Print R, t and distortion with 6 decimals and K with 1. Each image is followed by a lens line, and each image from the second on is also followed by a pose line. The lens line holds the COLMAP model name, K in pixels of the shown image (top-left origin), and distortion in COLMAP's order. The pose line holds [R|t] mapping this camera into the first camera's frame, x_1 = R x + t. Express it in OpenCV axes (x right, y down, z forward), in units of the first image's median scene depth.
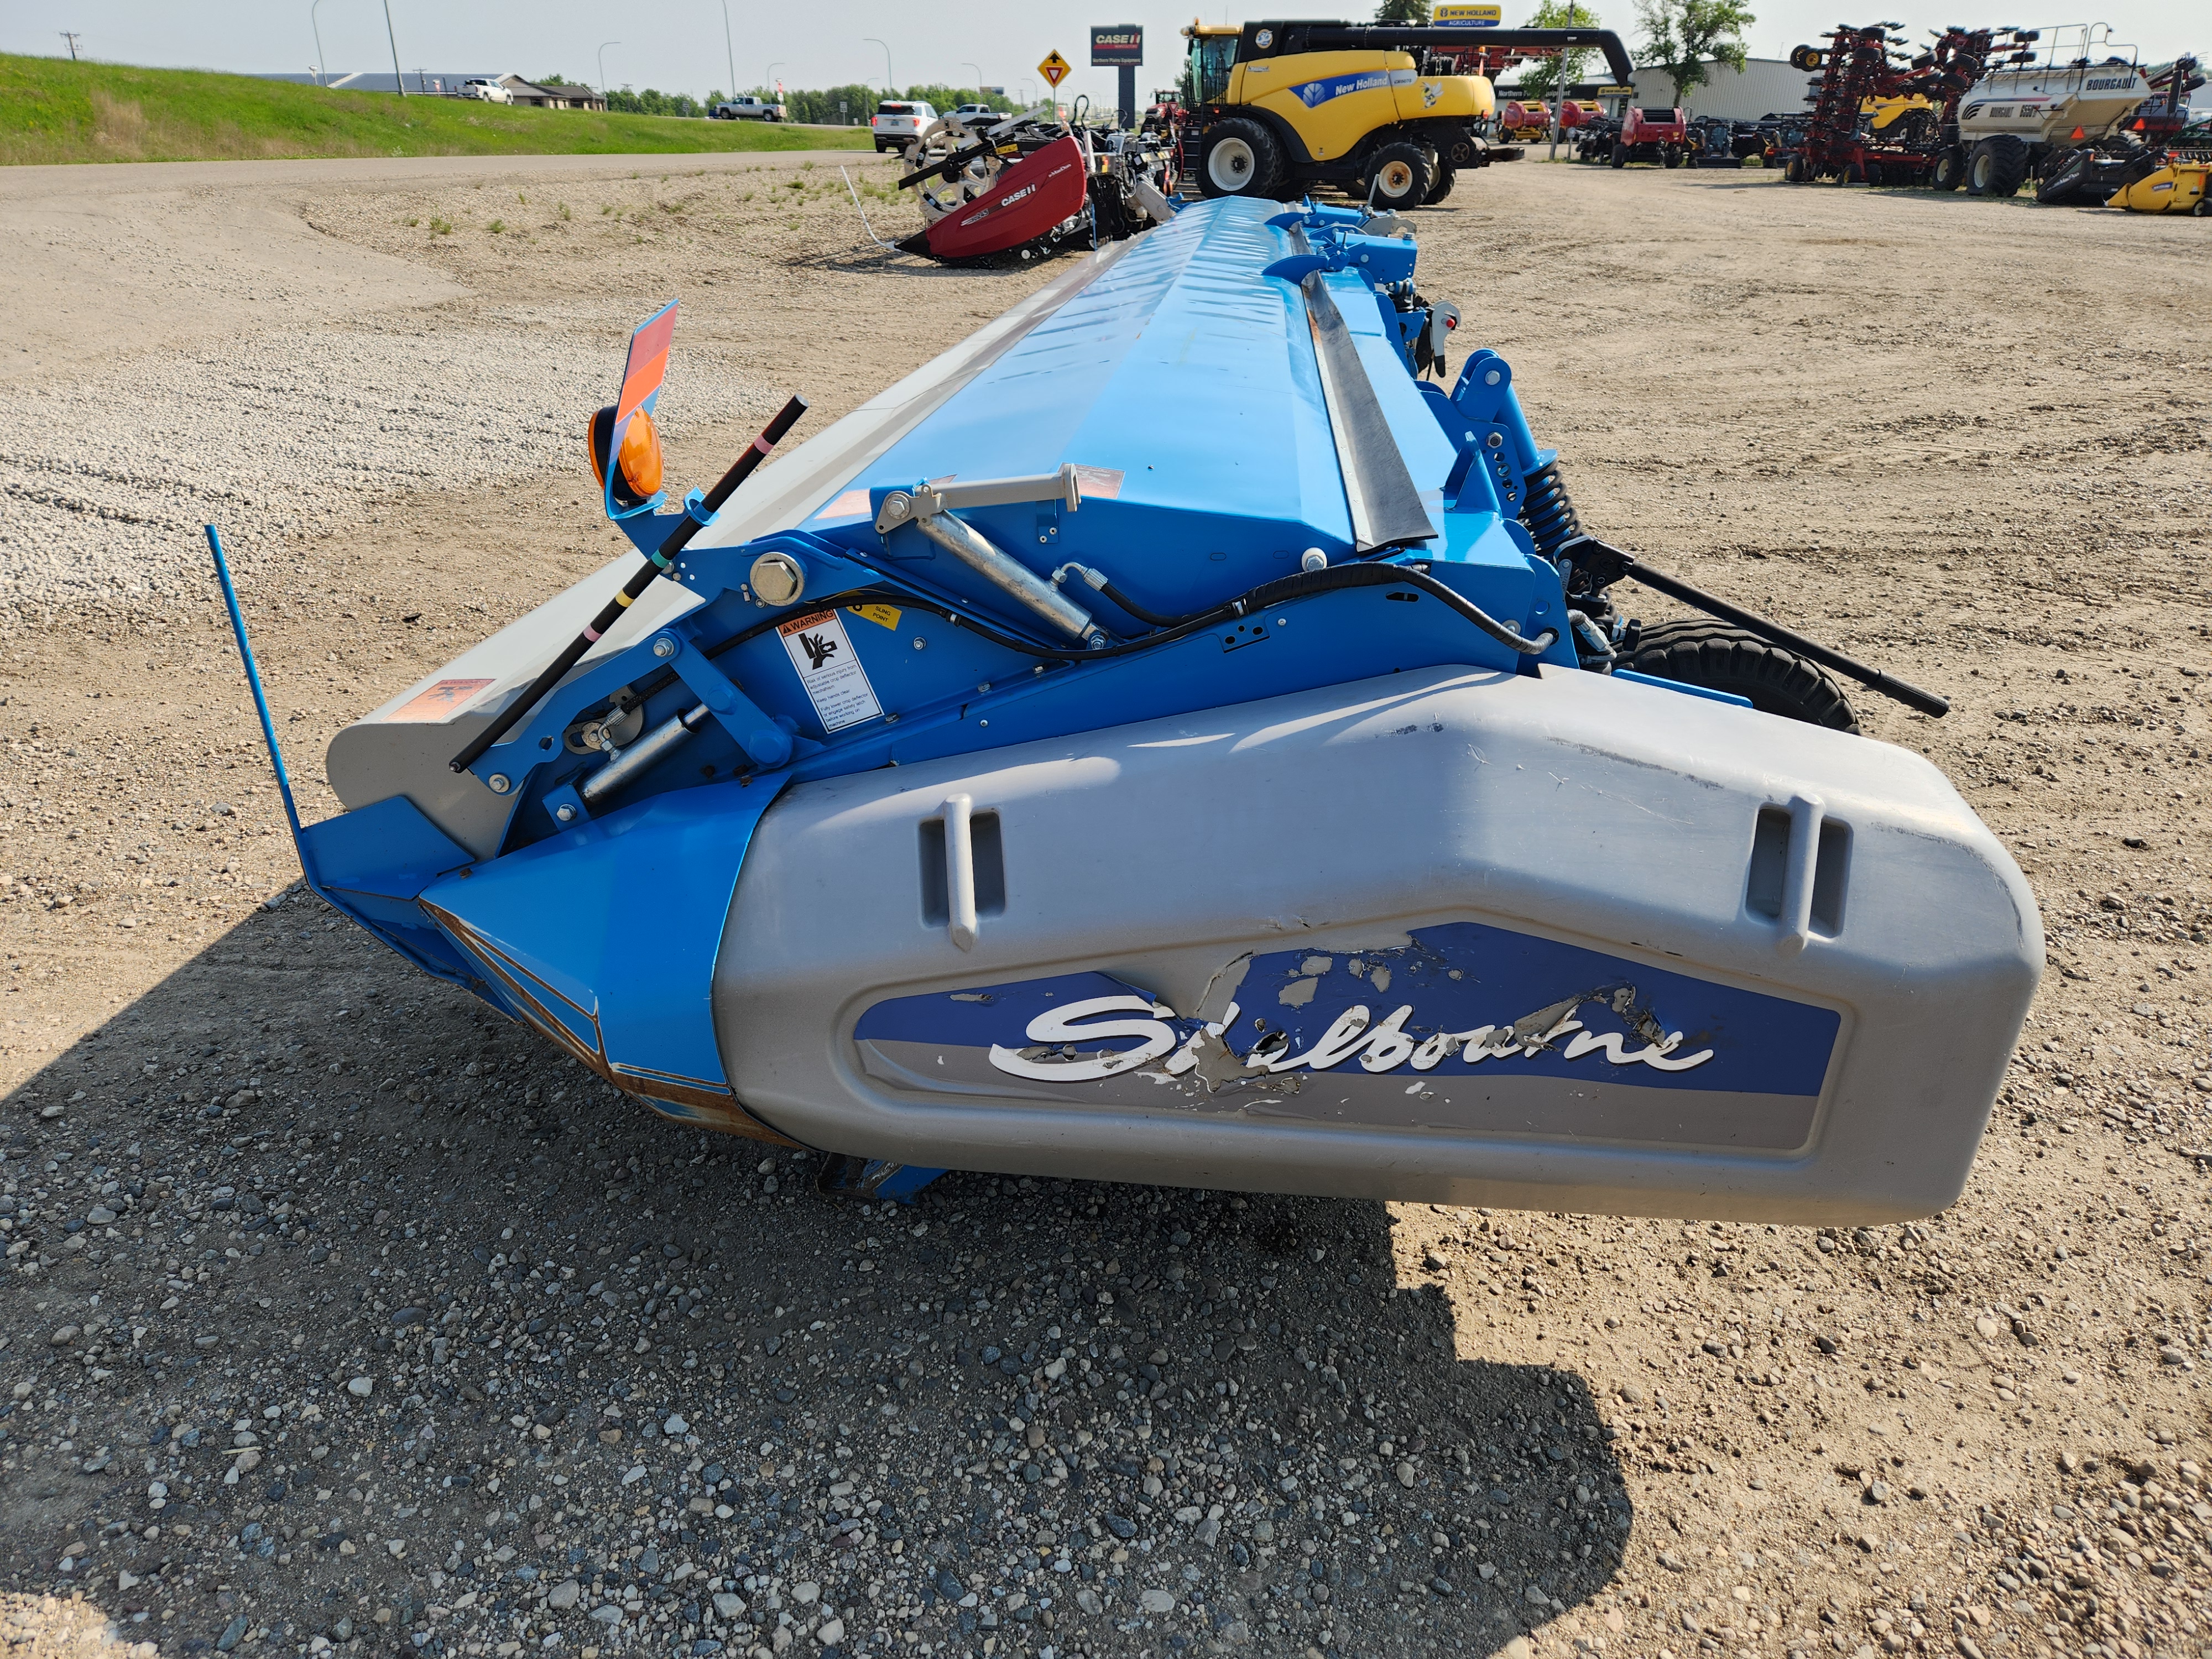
lens RADIAL K [[1471.6, 0, 1112.5], [0, 1471.6, 783.2], [0, 0, 1]] dist [0.078167, -0.073393]
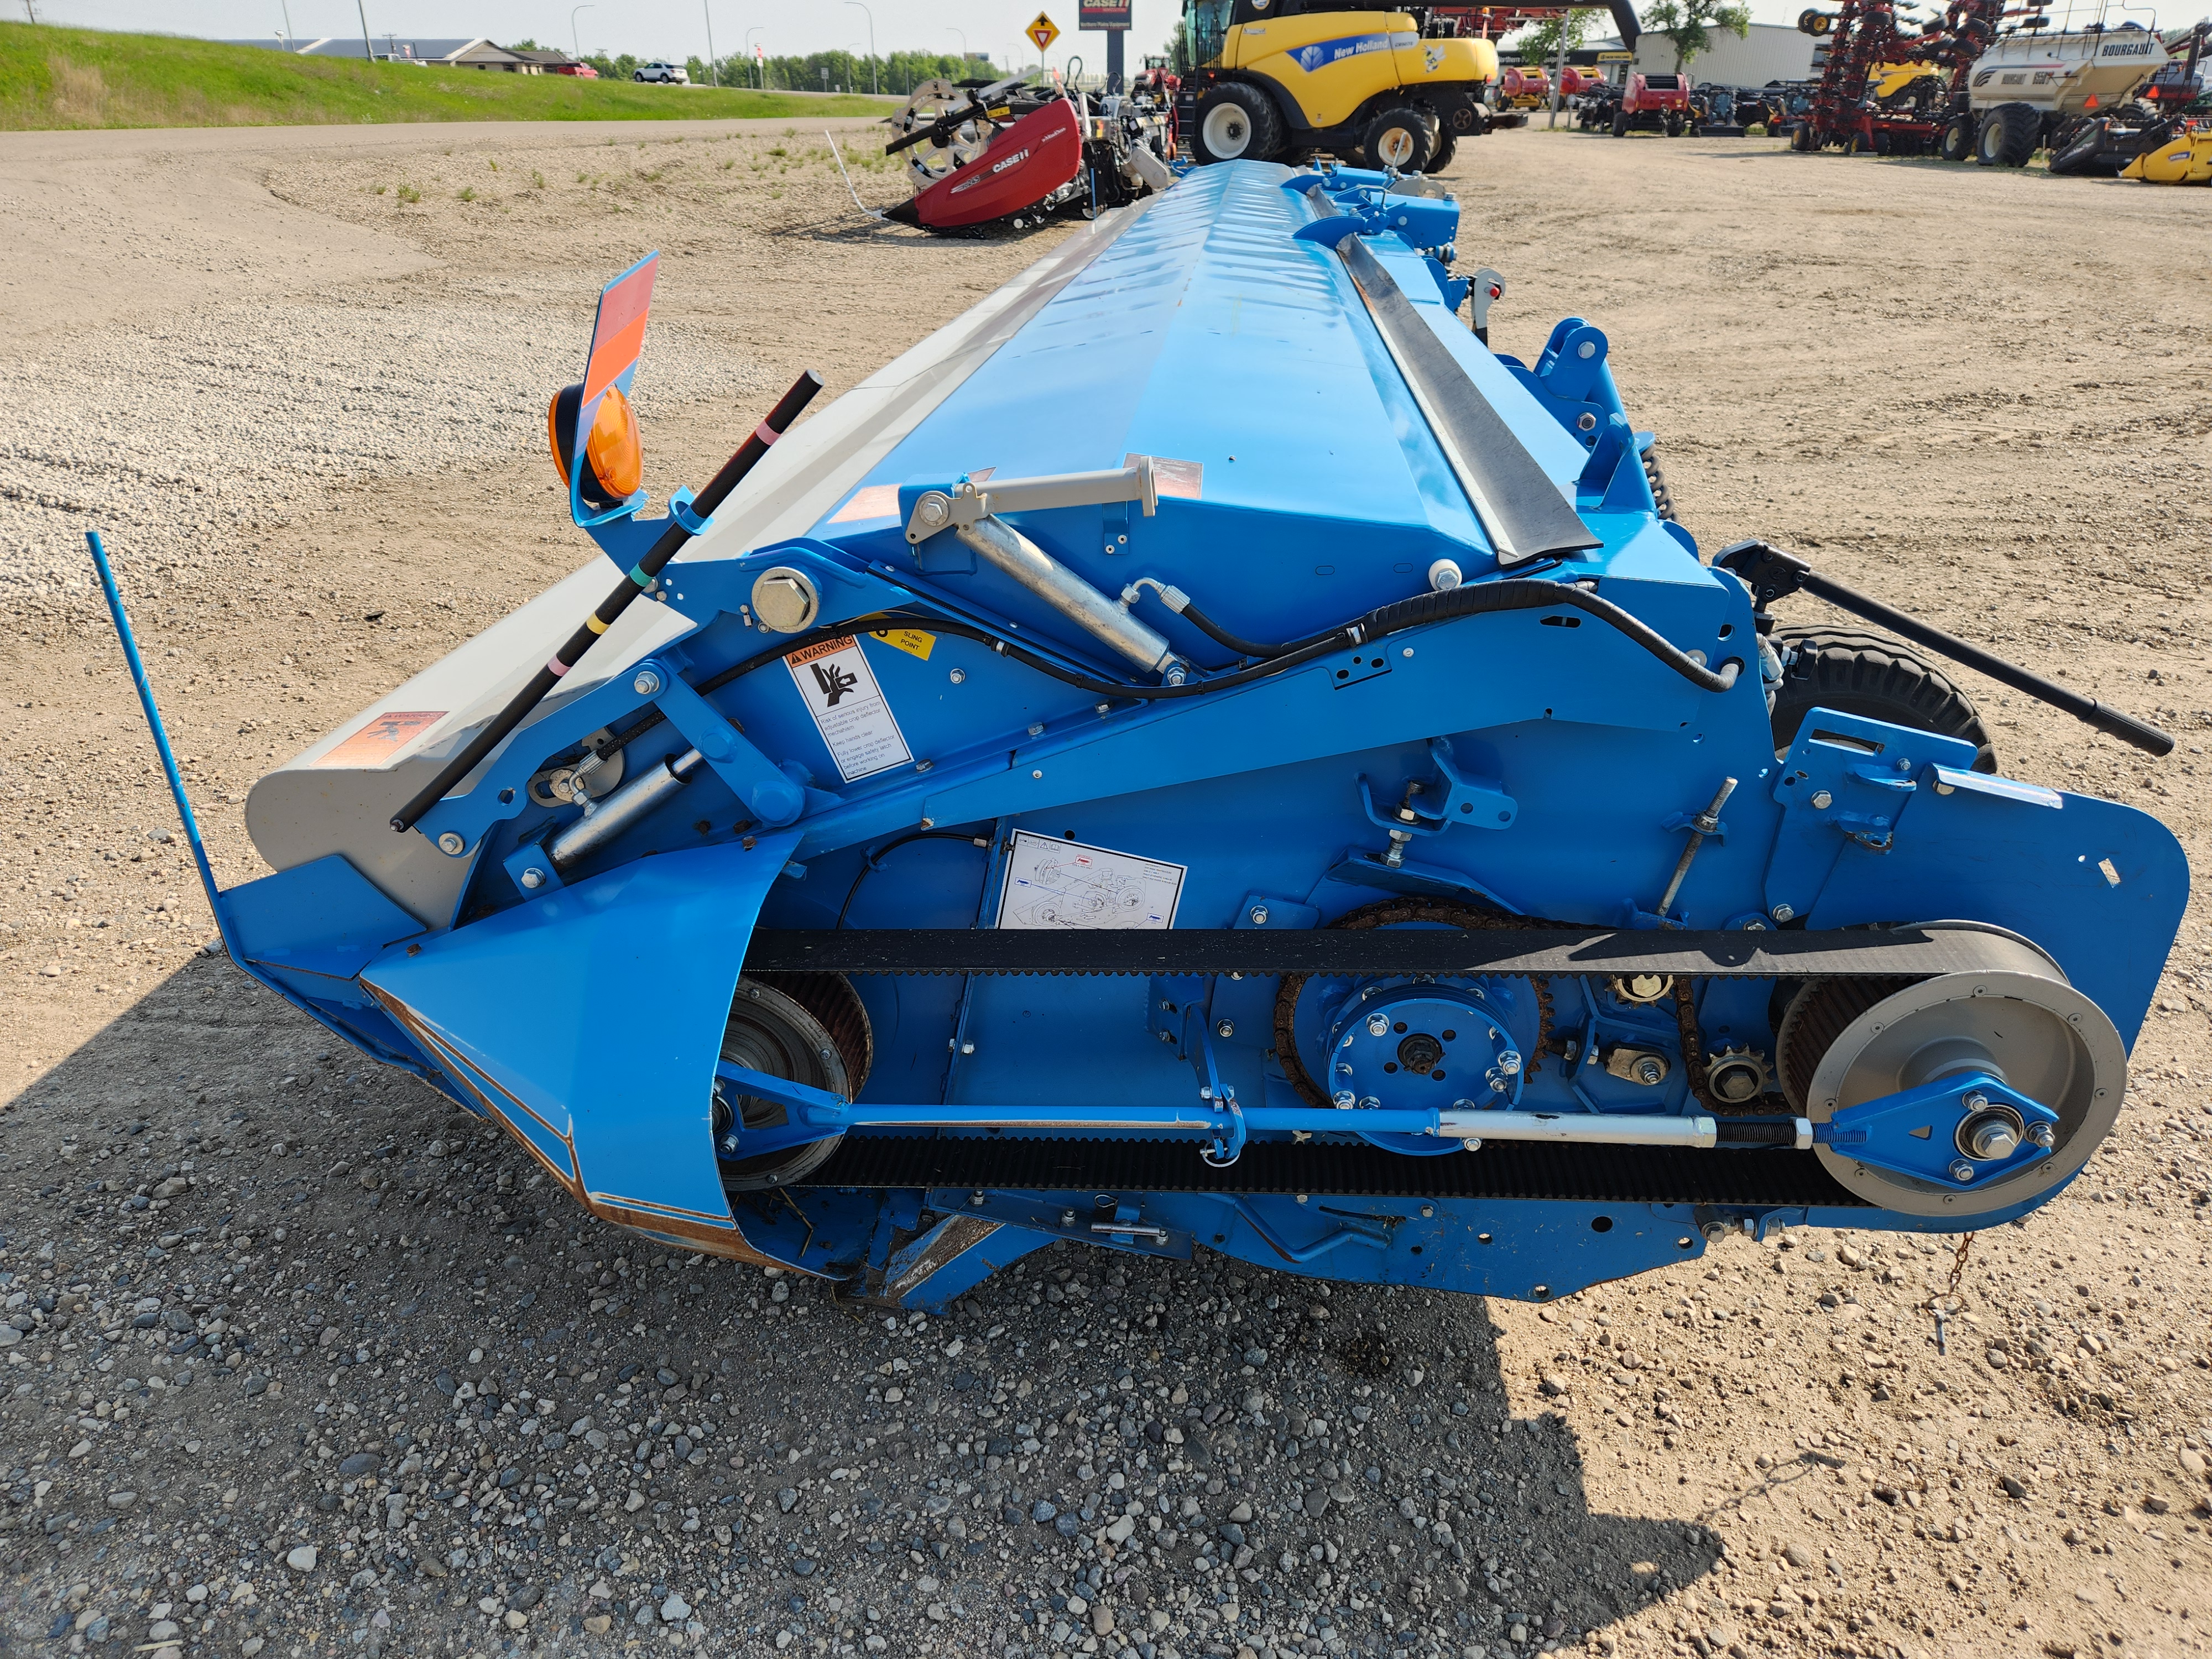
lens RADIAL K [[1471.6, 0, 1112.7], [0, 1471.6, 828.9], [0, 0, 1]] dist [0.078167, -0.073393]
pose [[0.999970, -0.002639, 0.007294, -0.039372], [0.002329, 0.999108, 0.042162, -0.034340], [-0.007399, -0.042143, 0.999084, 0.134338]]
